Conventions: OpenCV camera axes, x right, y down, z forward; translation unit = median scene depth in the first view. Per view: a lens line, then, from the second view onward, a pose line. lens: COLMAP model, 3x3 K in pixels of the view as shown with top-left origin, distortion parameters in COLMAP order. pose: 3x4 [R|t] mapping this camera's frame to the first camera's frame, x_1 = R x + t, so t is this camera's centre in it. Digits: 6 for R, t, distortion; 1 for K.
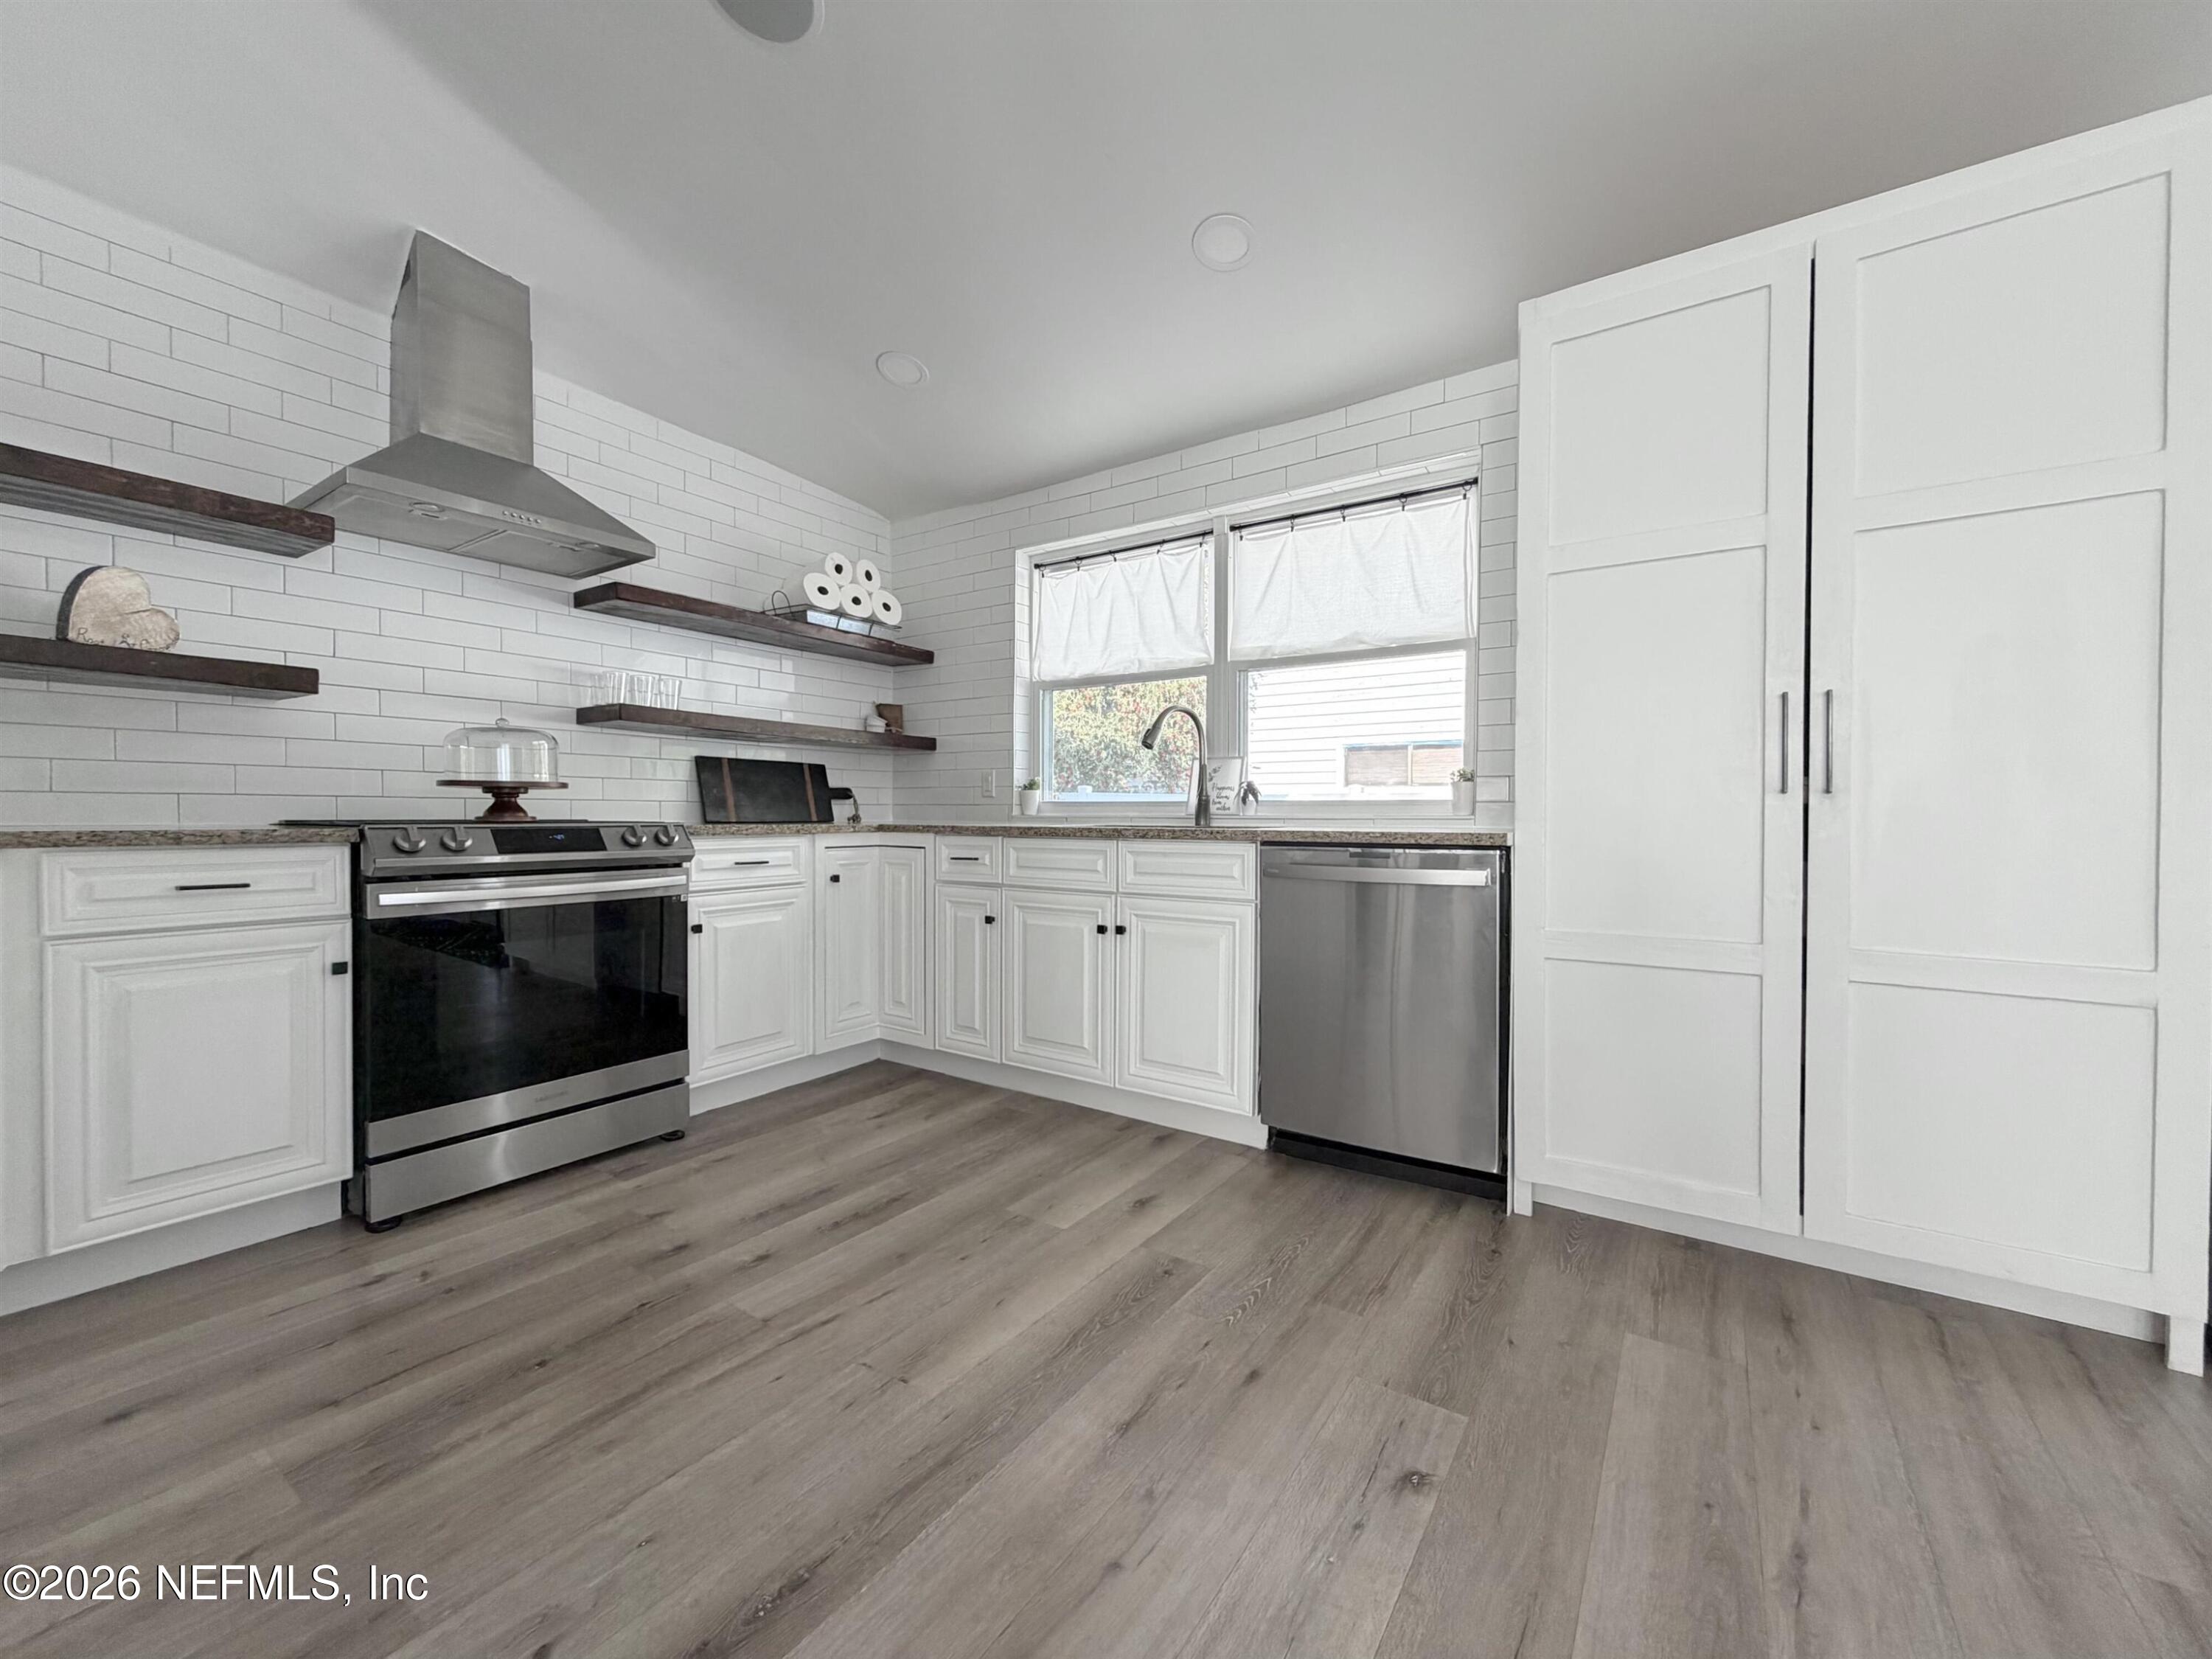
lens RADIAL K [[885.7, 0, 1102.4], [0, 885.7, 822.7], [0, 0, 1]] dist [0.001123, 0.000527]
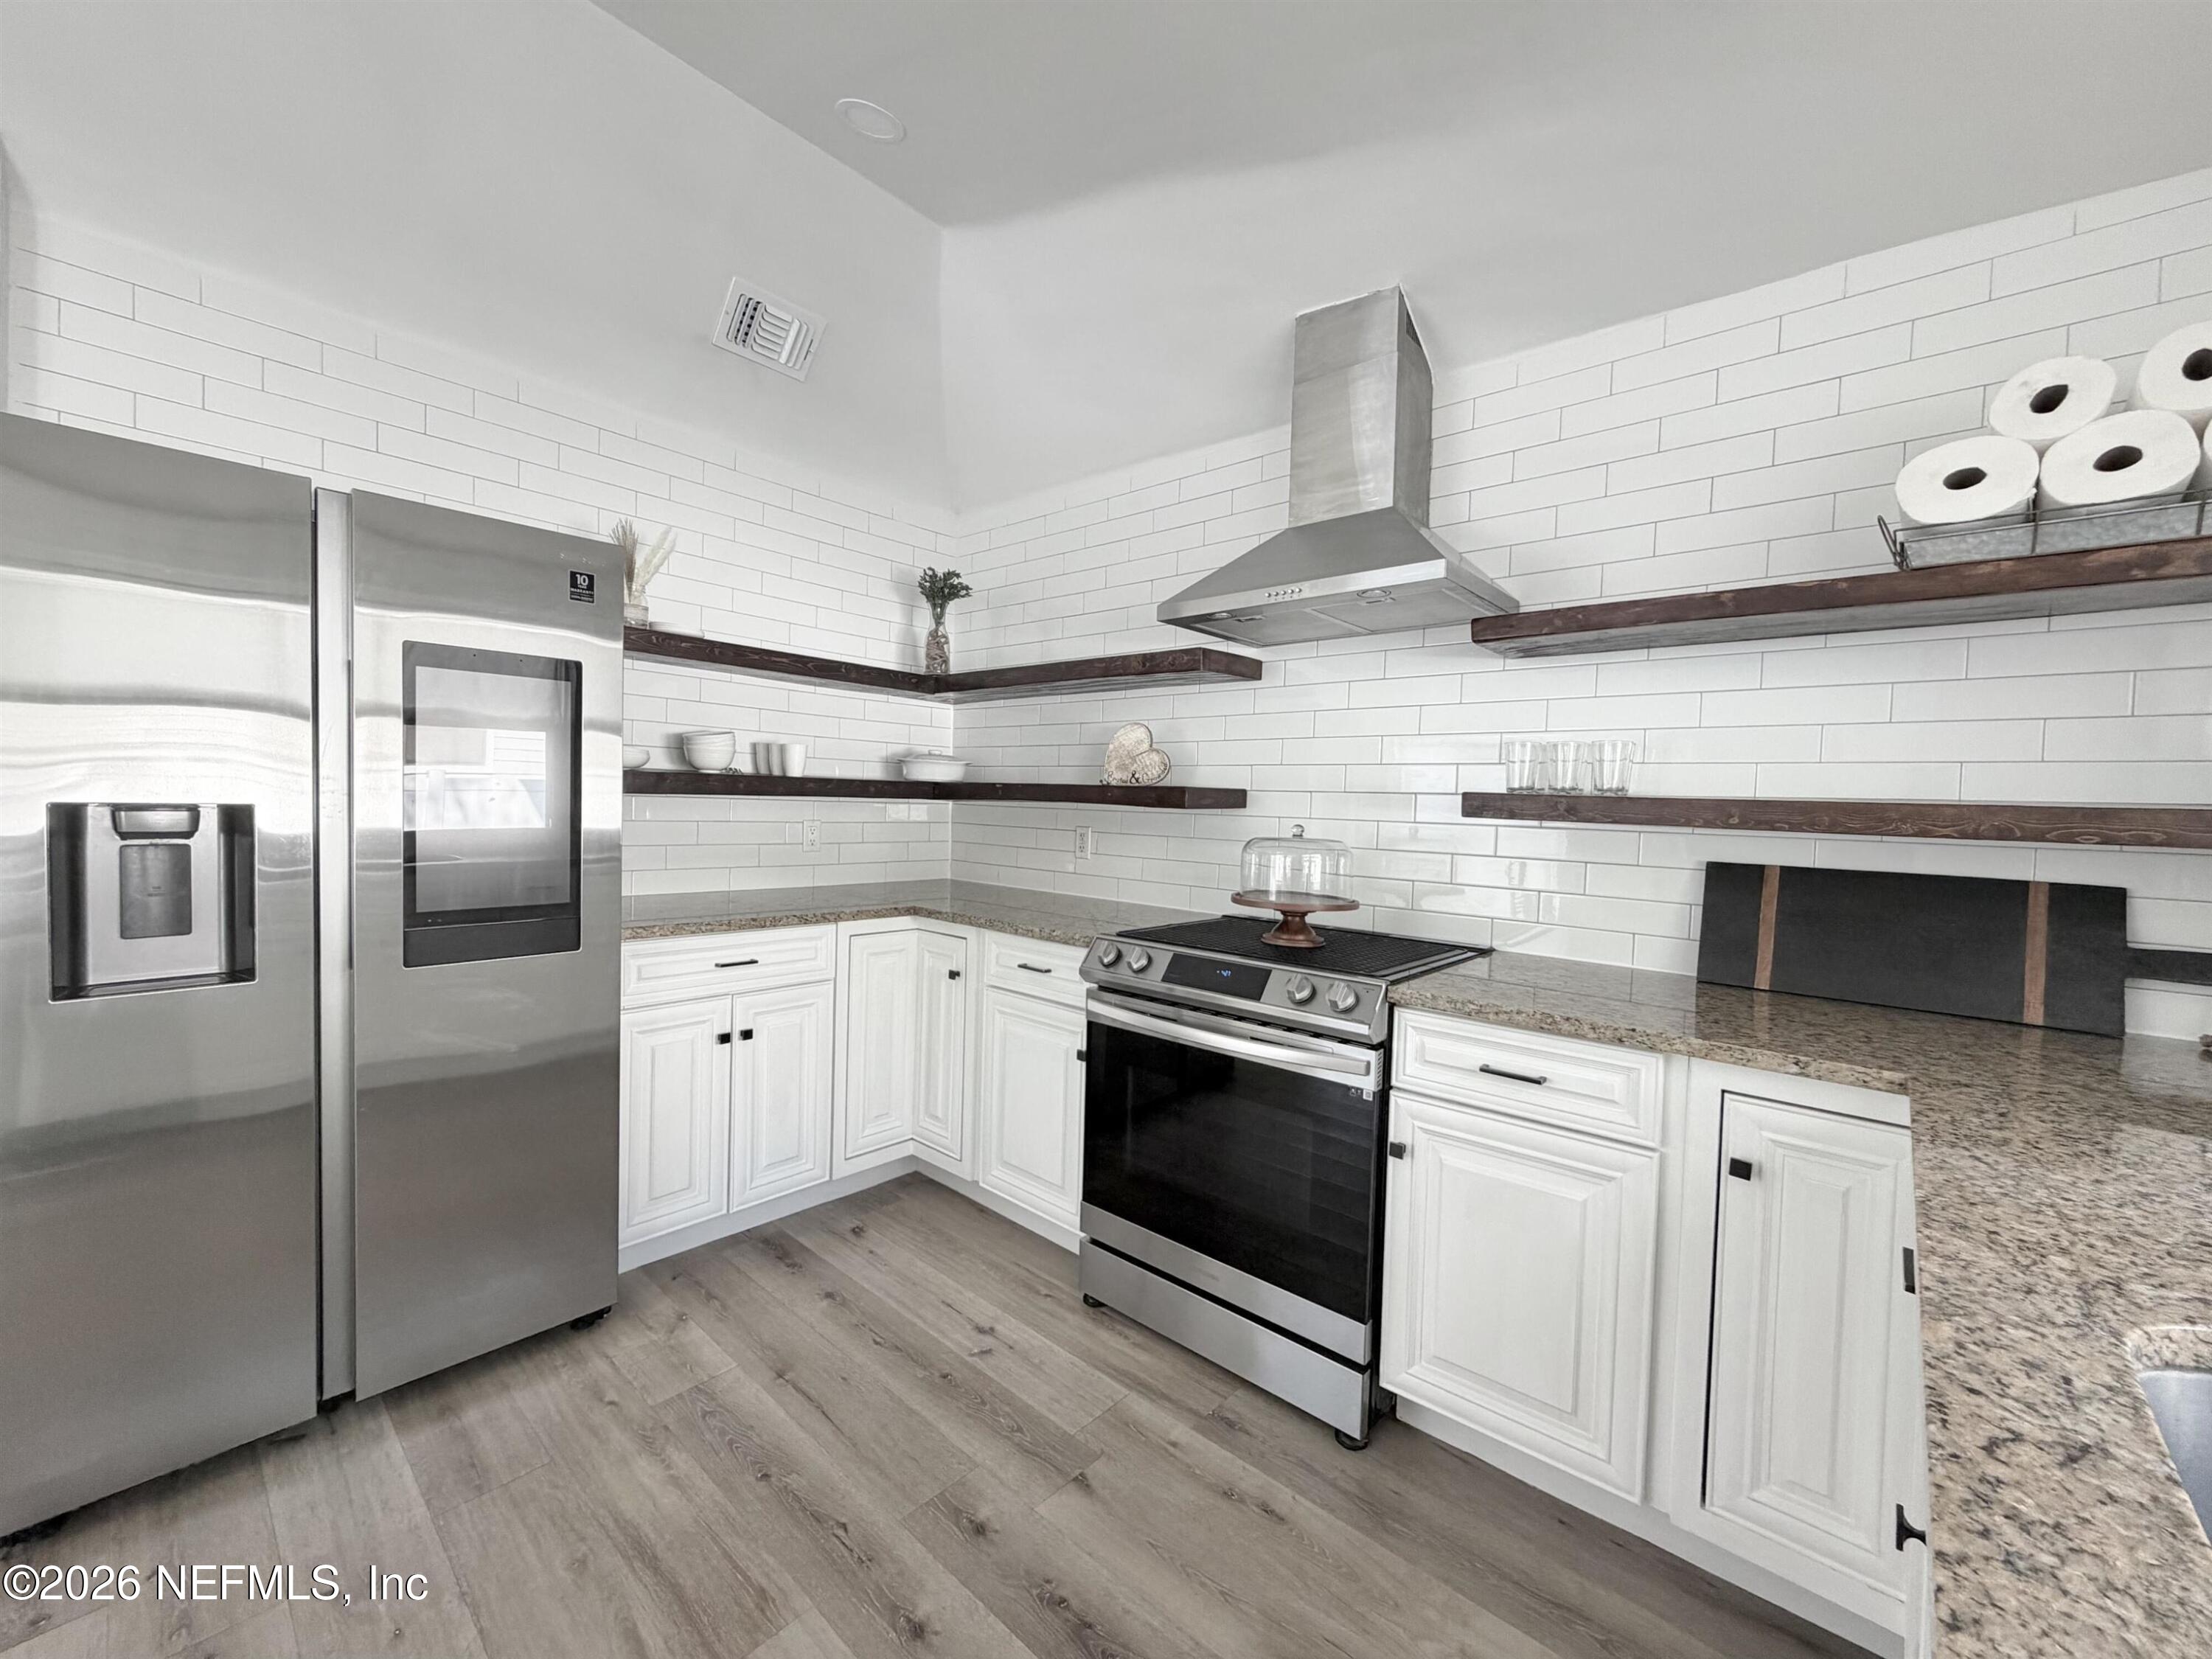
lens RADIAL K [[885.7, 0, 1109.8], [0, 885.7, 833.5], [0, 0, 1]] dist [0.001123, 0.000527]
pose [[-0.128920, 0.022800, -0.991393, 0.206298], [-0.045515, 0.998546, 0.028883, -0.121887], [0.990610, 0.048847, -0.127695, 0.902777]]
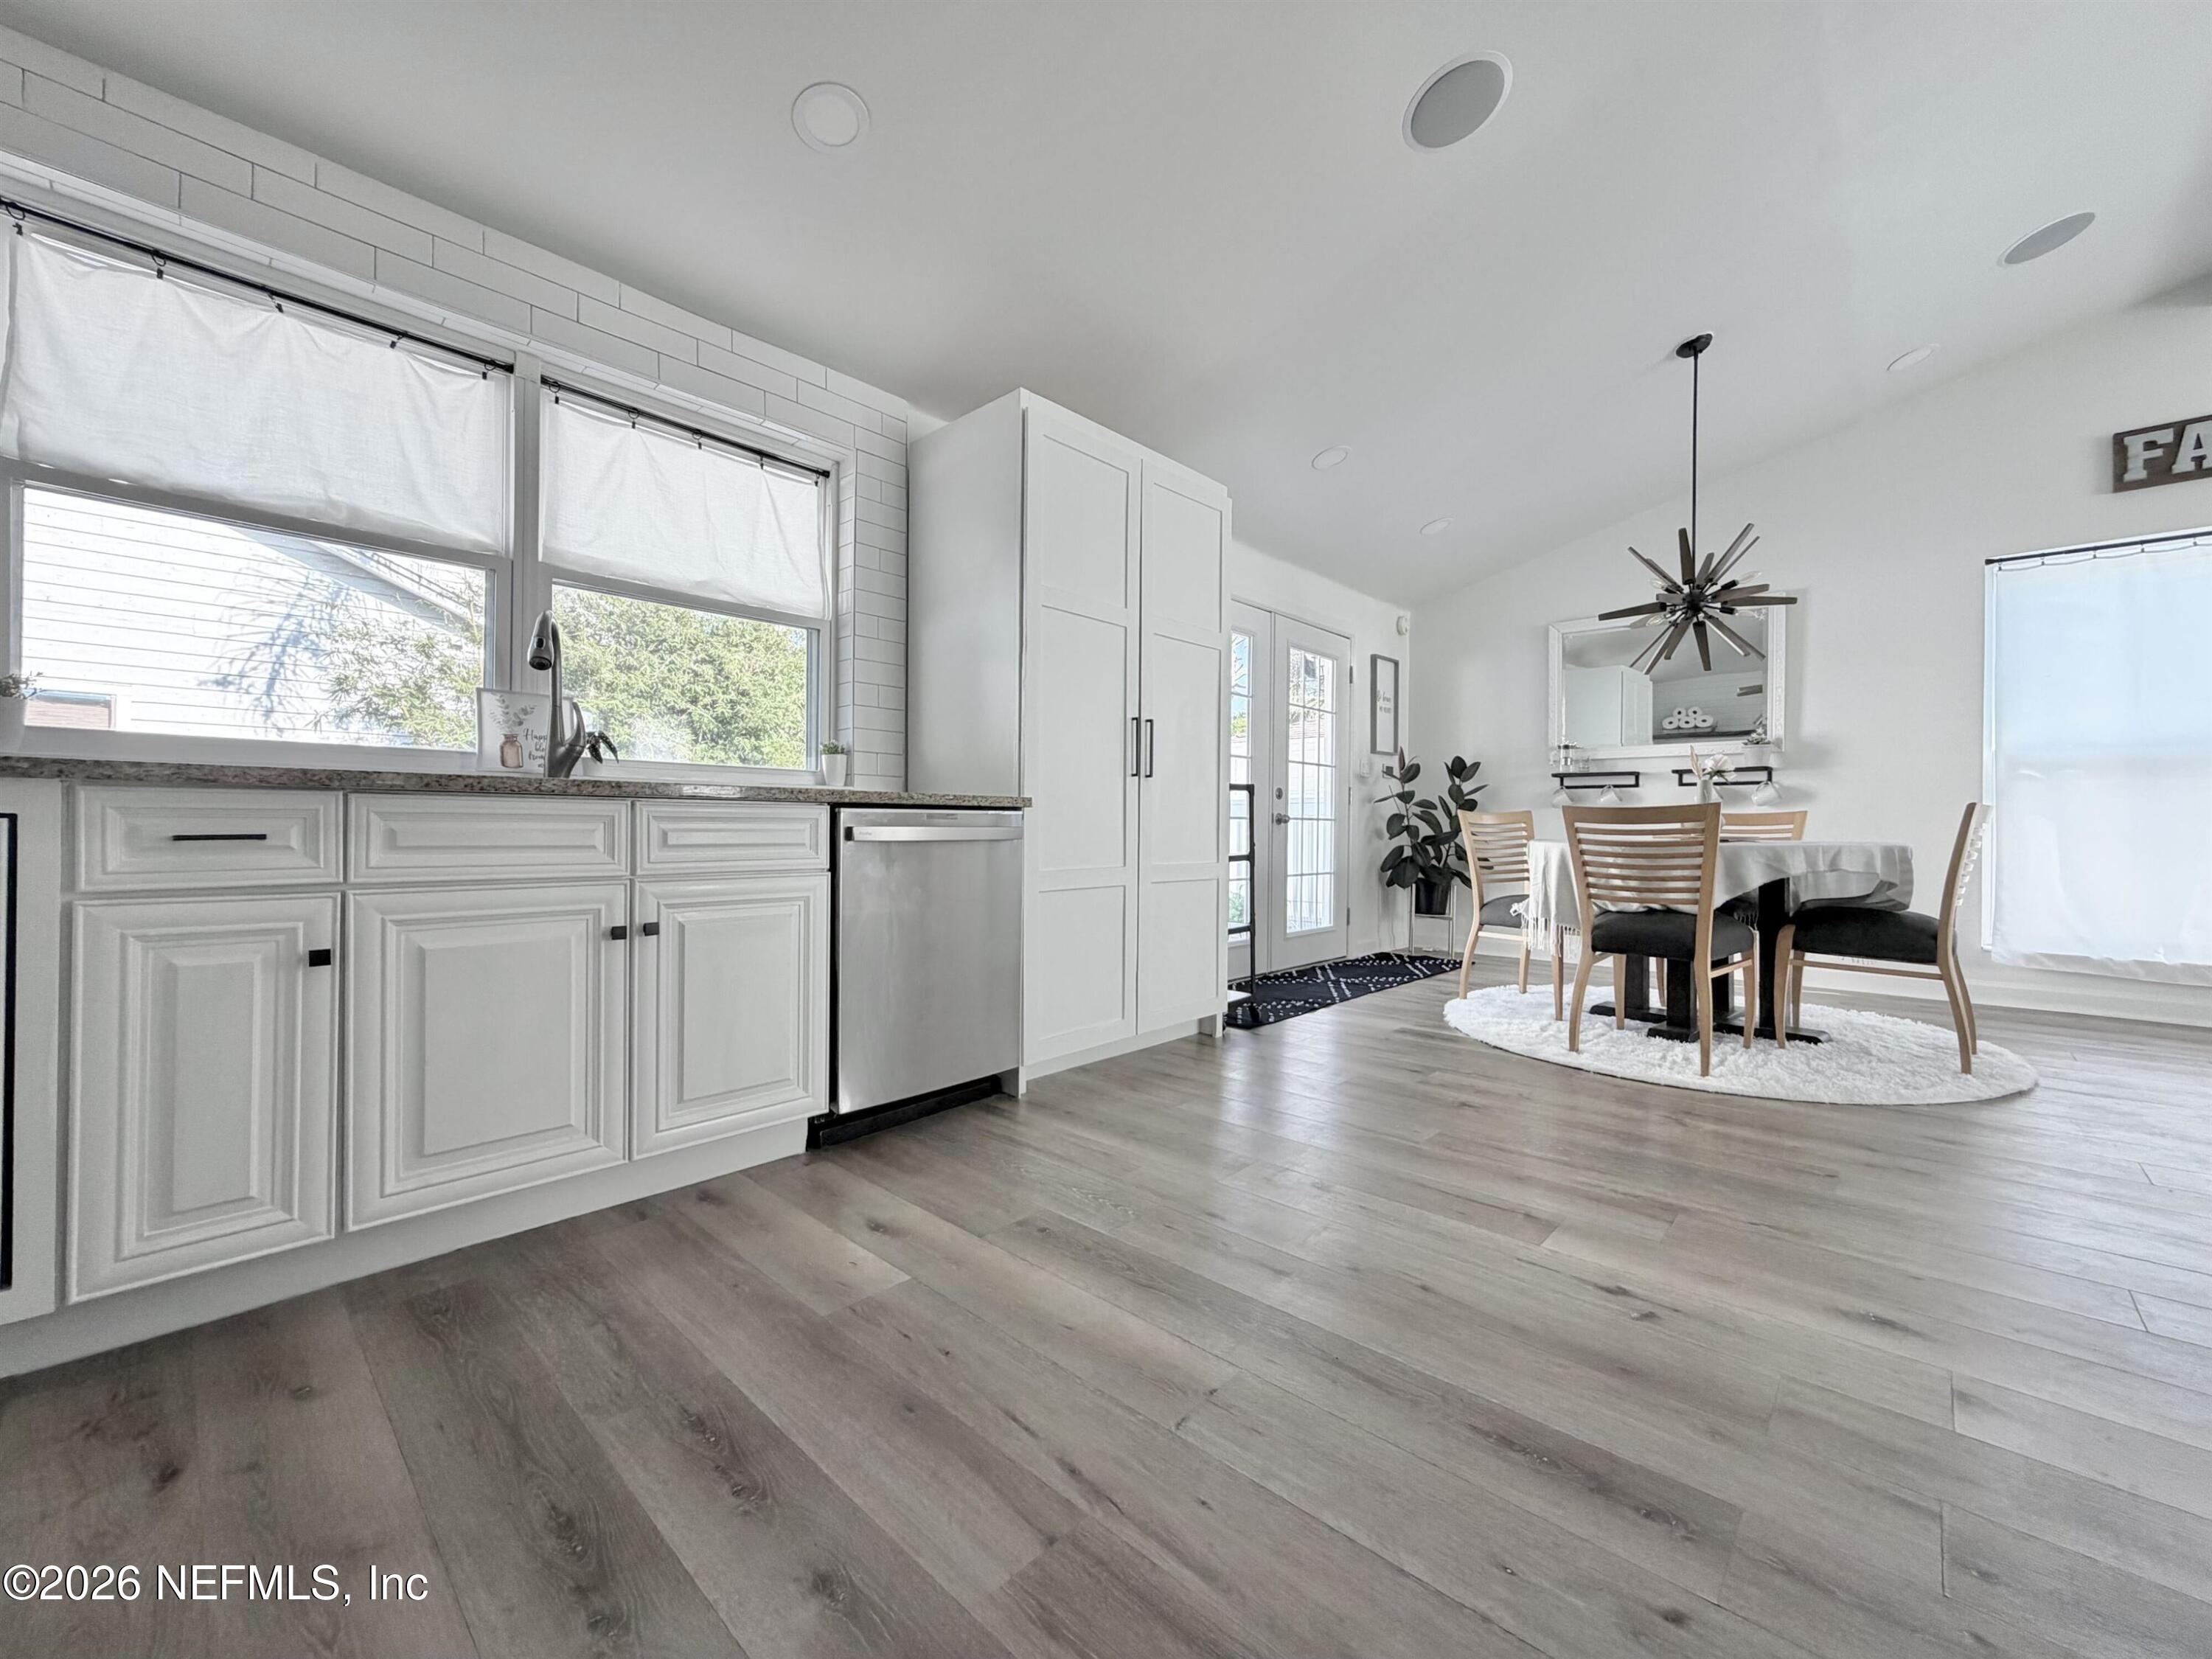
lens RADIAL K [[885.7, 0, 1097.1], [0, 885.7, 825.2], [0, 0, 1]] dist [0.001123, 0.000527]
pose [[0.151684, -0.001507, 0.988428, -0.648833], [0.003900, 0.999992, 0.000926, 0.041831], [-0.988421, 0.003715, 0.151689, 0.575640]]
